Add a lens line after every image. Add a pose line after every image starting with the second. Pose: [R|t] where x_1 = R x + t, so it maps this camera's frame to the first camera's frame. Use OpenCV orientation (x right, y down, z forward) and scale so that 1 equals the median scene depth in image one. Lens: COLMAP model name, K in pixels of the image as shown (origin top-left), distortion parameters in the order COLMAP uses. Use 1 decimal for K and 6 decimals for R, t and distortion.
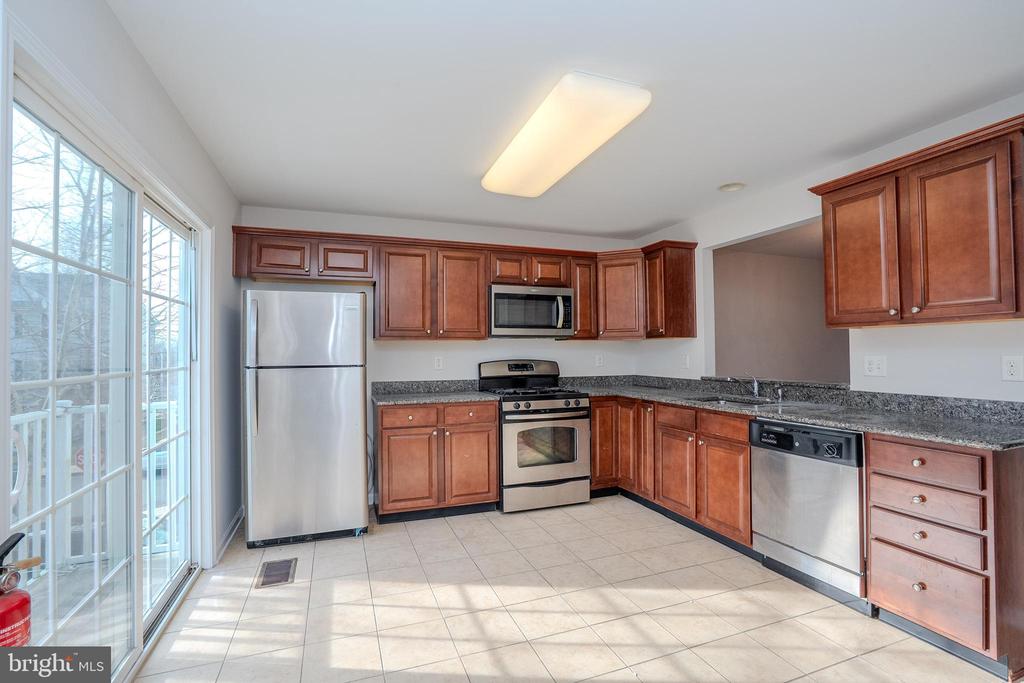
lens RADIAL K [[471.2, 0, 508.2], [0, 471.2, 341.8], [0, 0, 1]] dist [-0.050145, 0.015553]
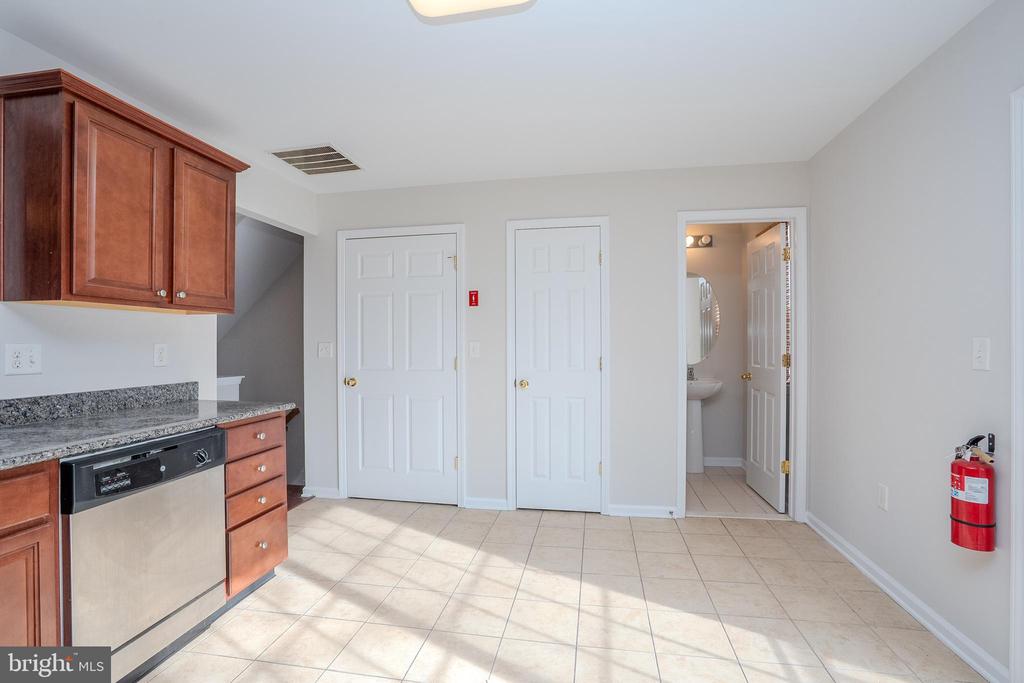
lens RADIAL K [[471.2, 0, 513.1], [0, 471.2, 341.0], [0, 0, 1]] dist [-0.050145, 0.015553]
pose [[-0.866460, 0.014506, 0.499036, -0.118926], [-0.000113, 0.999572, -0.029253, 0.032890], [-0.499247, -0.025403, -0.866087, 0.889988]]
